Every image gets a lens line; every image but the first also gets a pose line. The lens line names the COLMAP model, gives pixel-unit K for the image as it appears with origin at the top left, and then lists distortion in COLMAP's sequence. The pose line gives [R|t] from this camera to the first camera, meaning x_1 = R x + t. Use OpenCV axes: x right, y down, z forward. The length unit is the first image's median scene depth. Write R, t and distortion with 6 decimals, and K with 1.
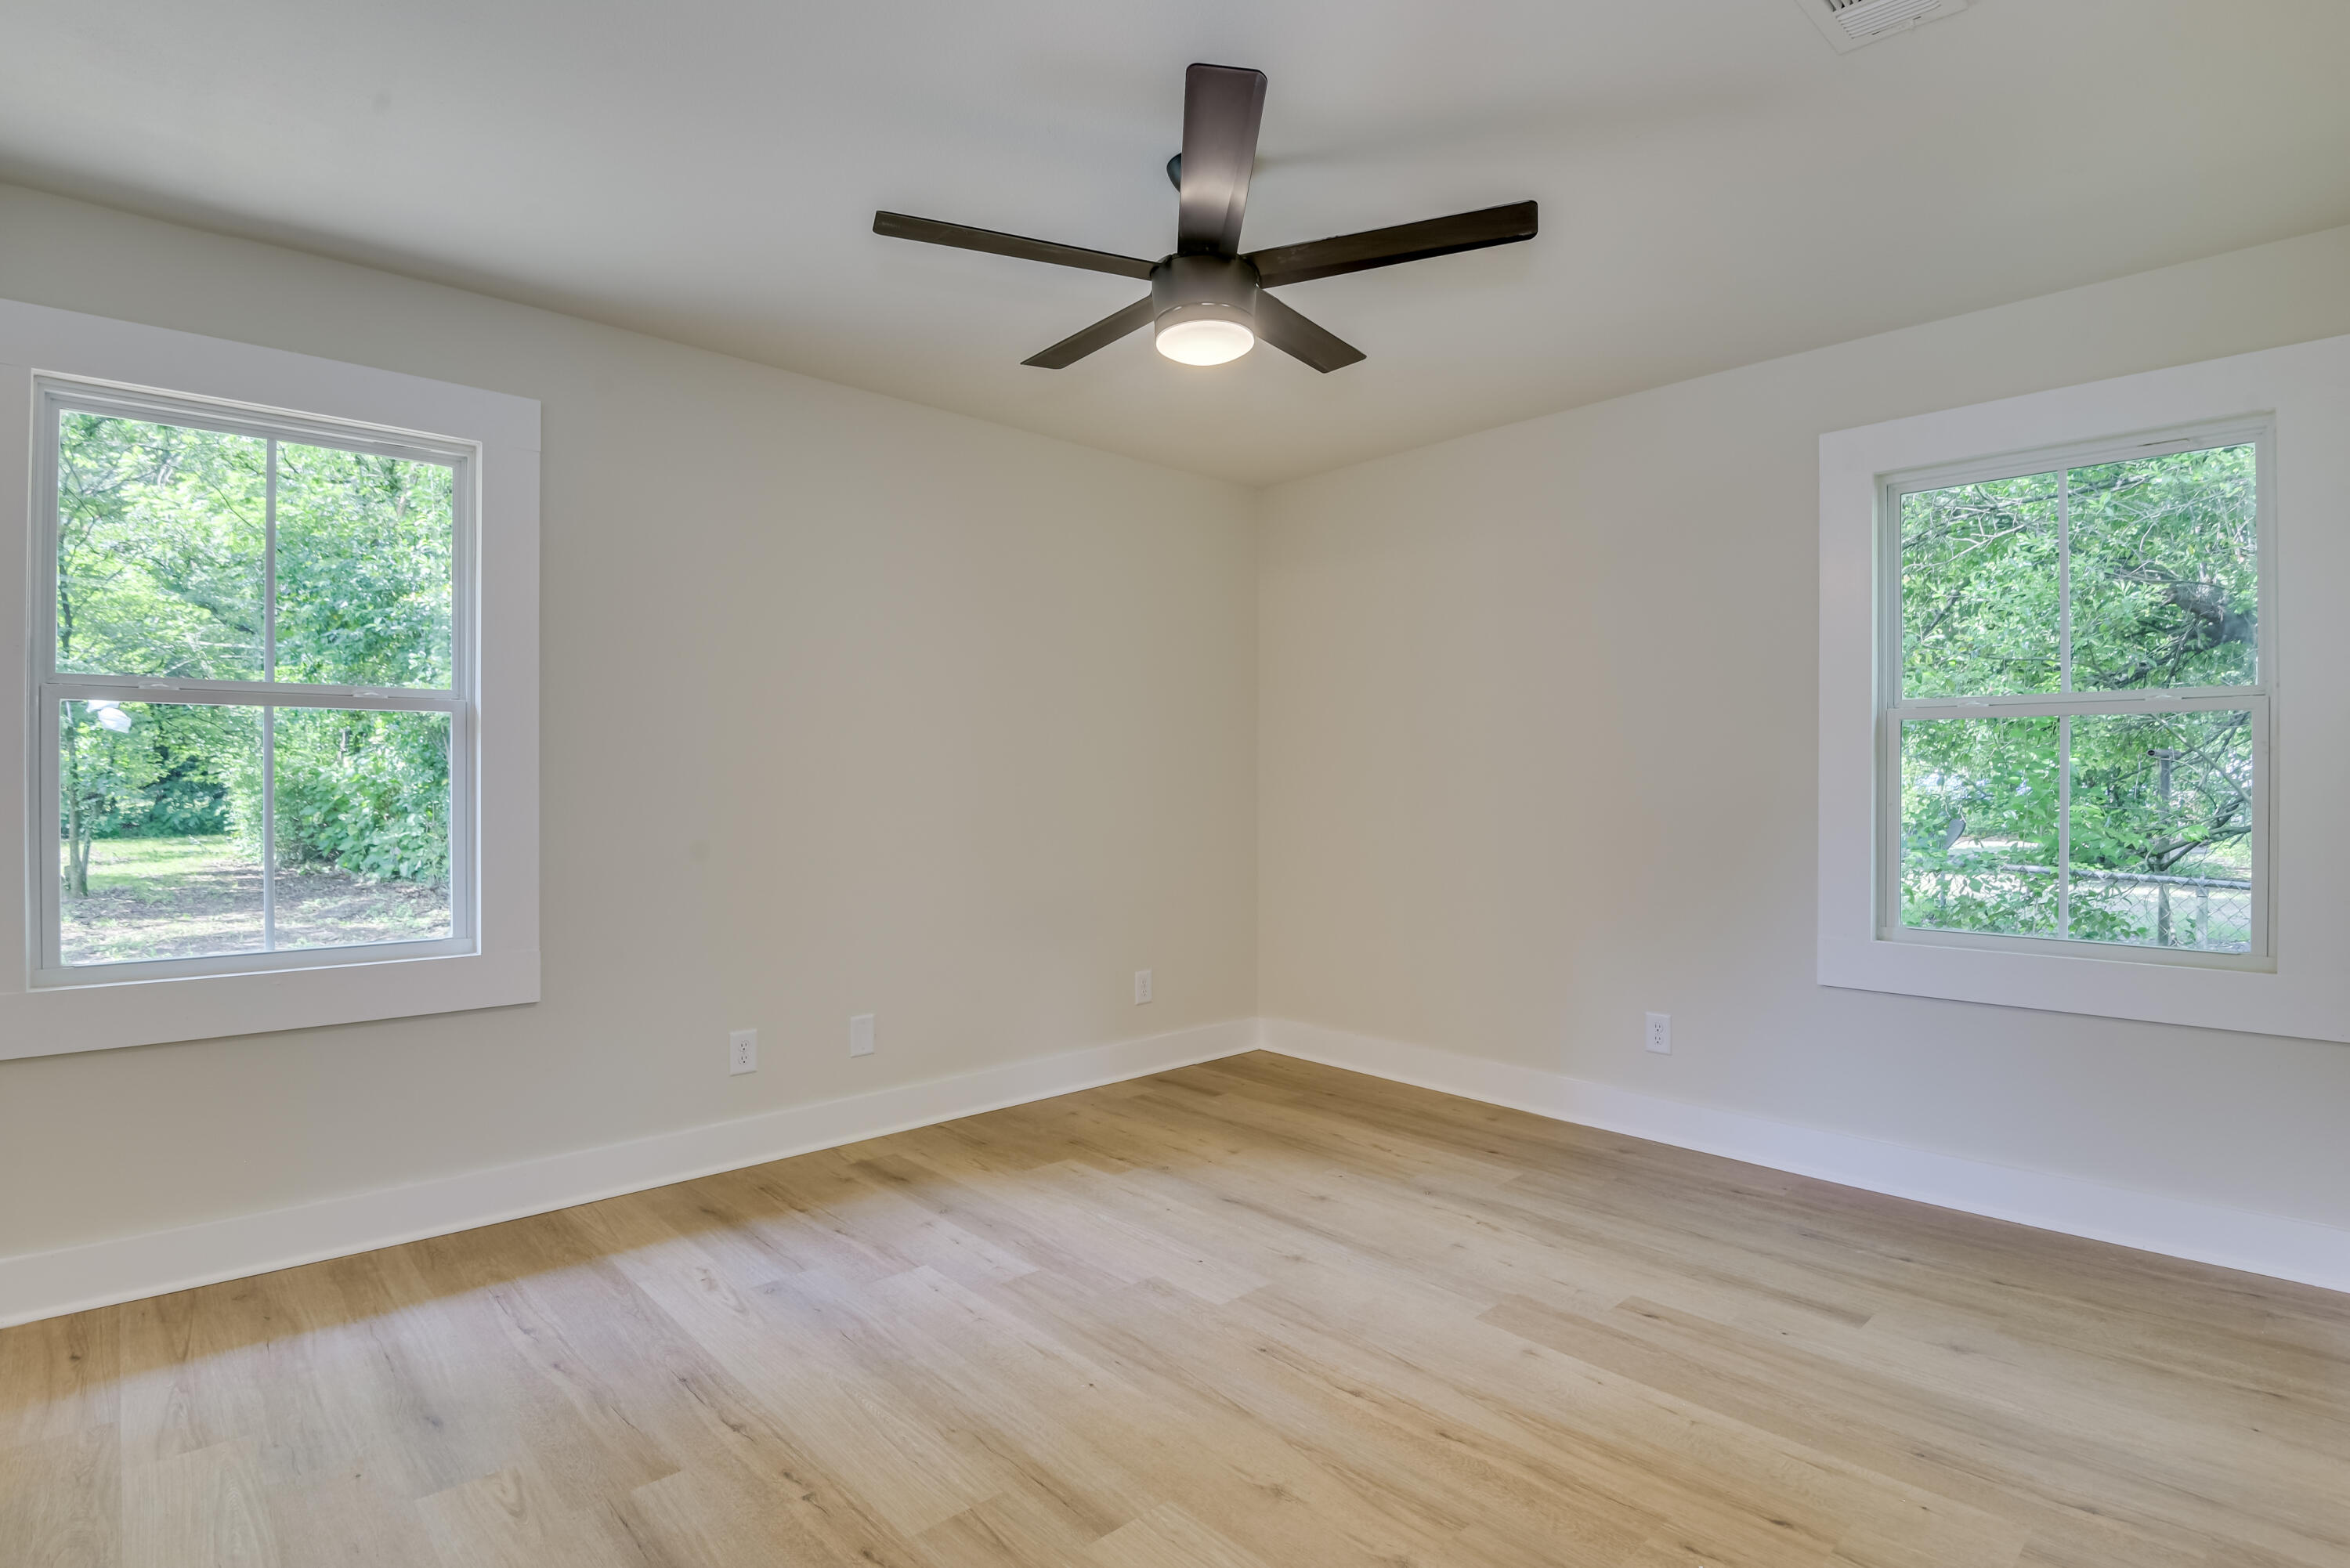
lens RADIAL K [[1189.9, 0, 1182.5], [0, 1189.9, 780.7], [0, 0, 1]] dist [-0.000360, -0.019599]
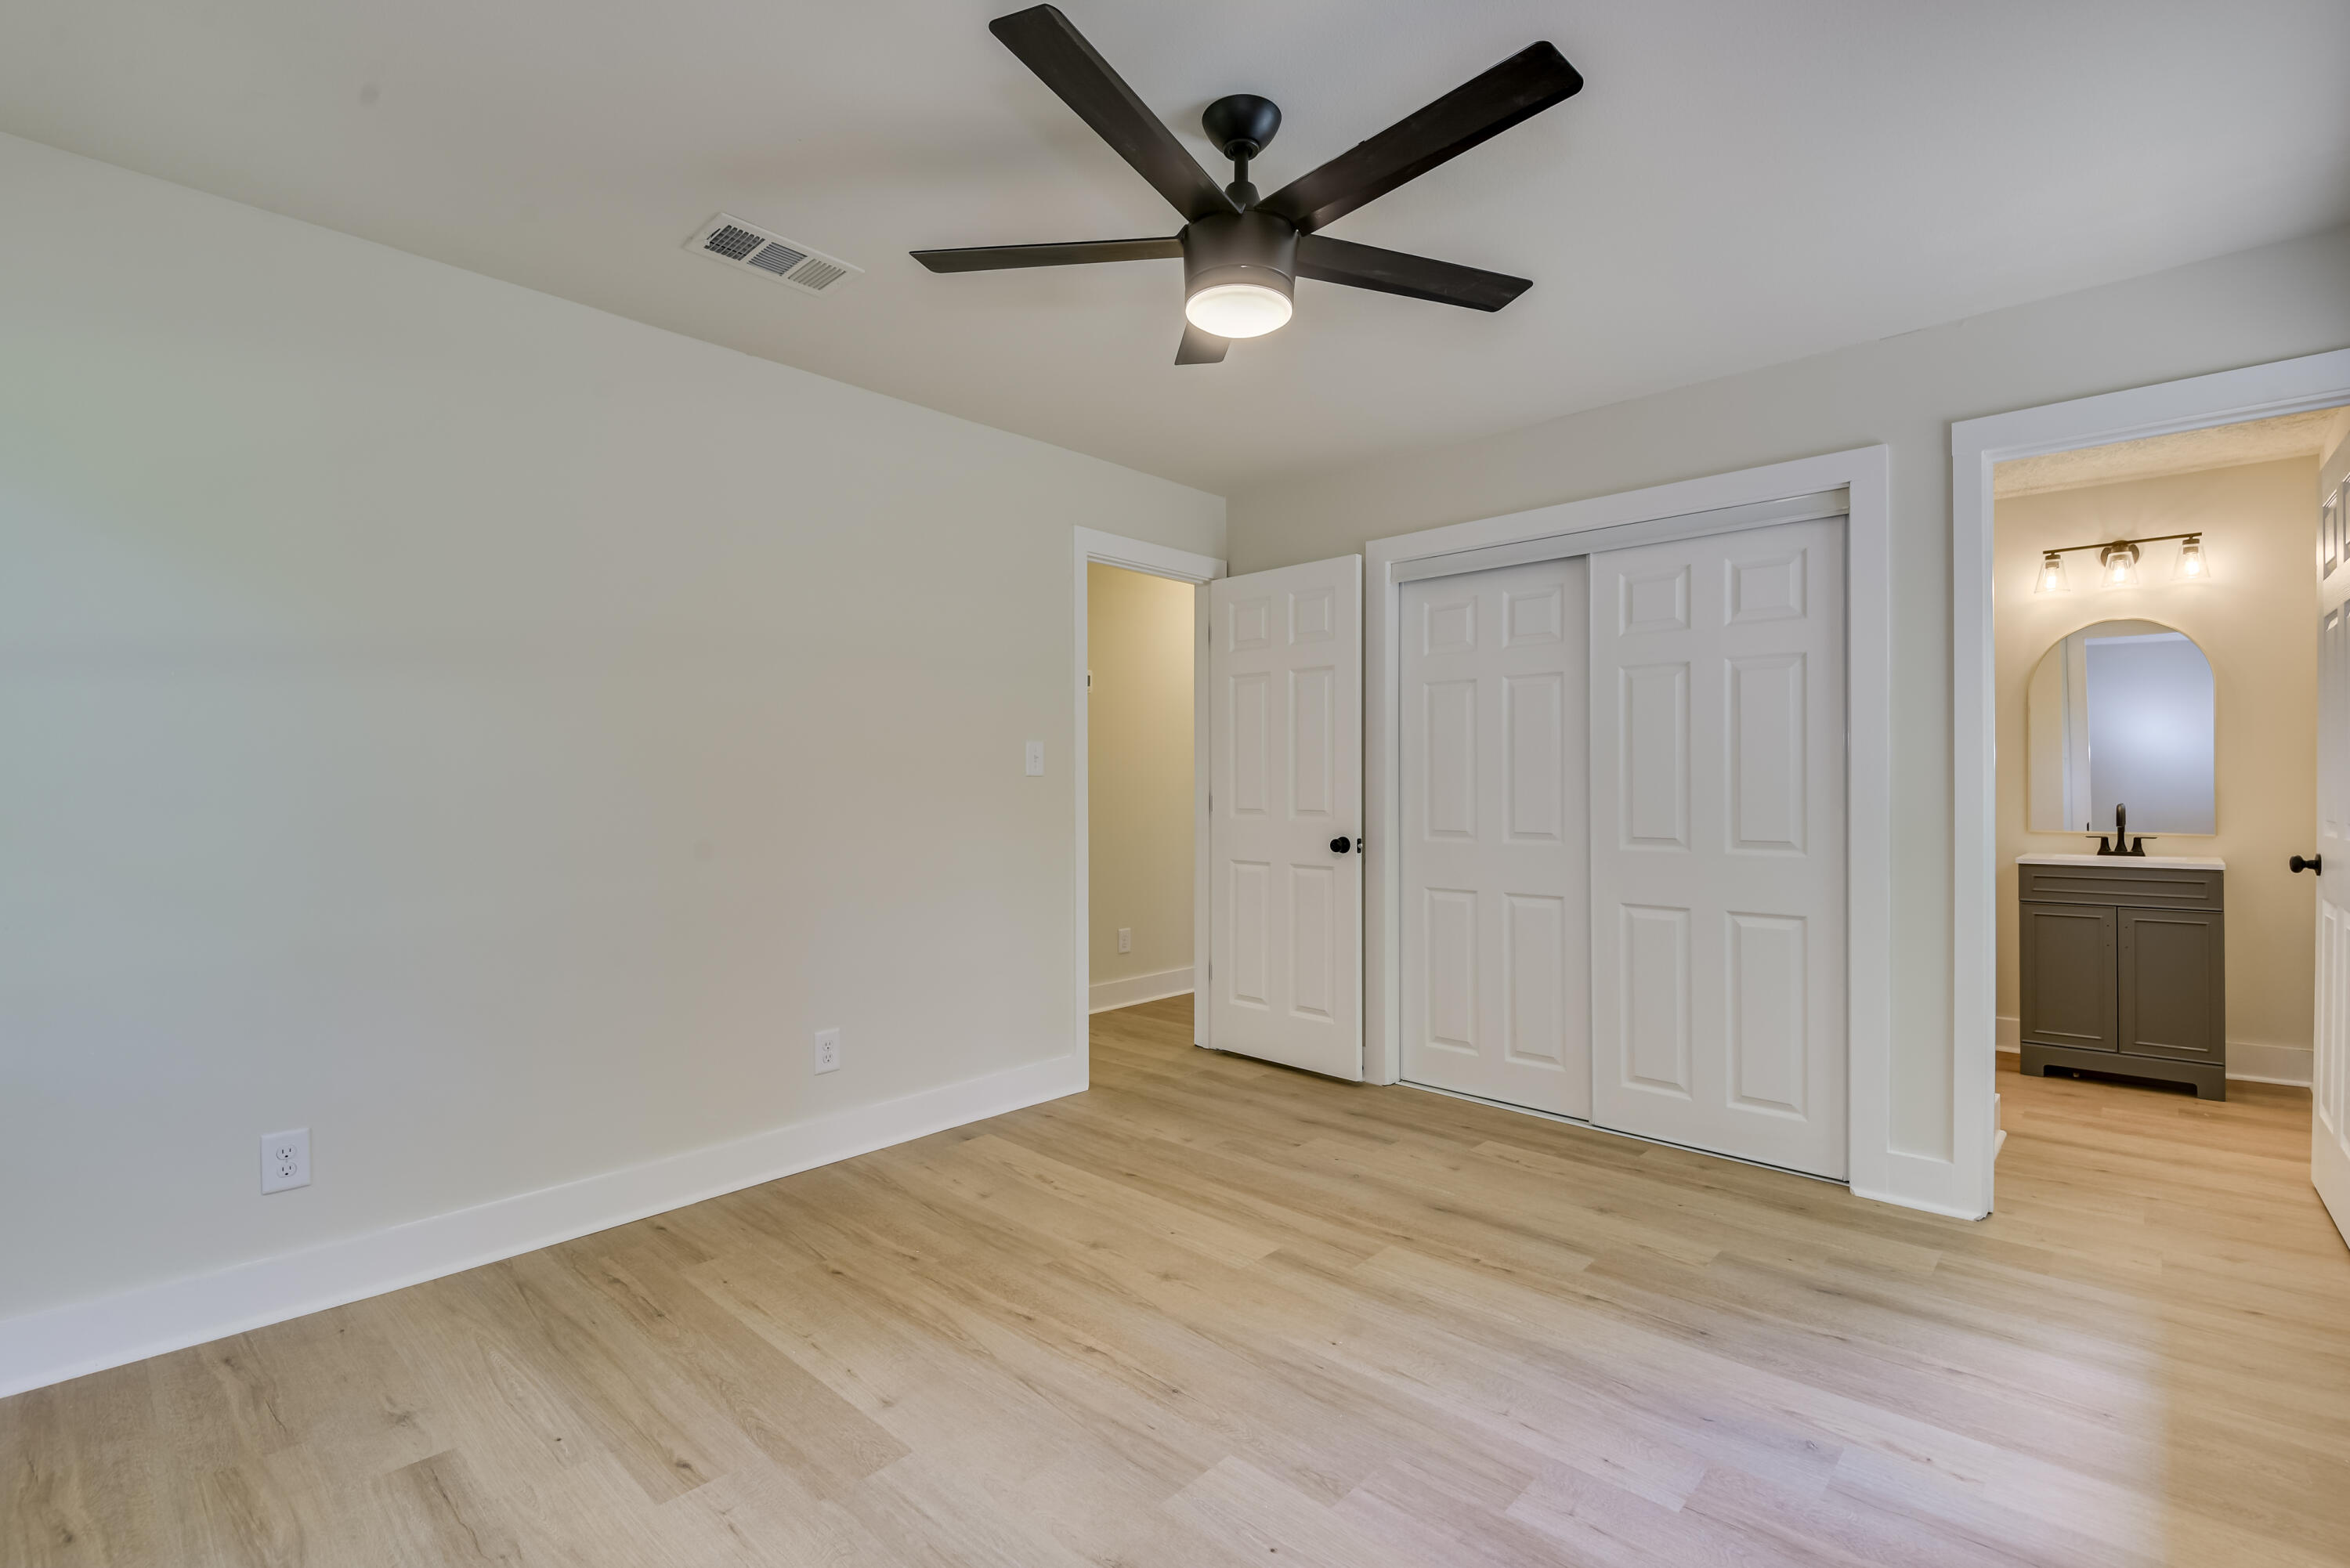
lens RADIAL K [[1069.9, 0, 1175.0], [0, 1069.9, 784.0], [0, 0, 1]] dist [-0.001615, -0.000385]
pose [[-0.998074, -0.000415, -0.062026, 0.128781], [-0.000283, 0.999998, -0.002138, 0.000163], [0.062027, -0.002117, -0.998072, 1.969022]]
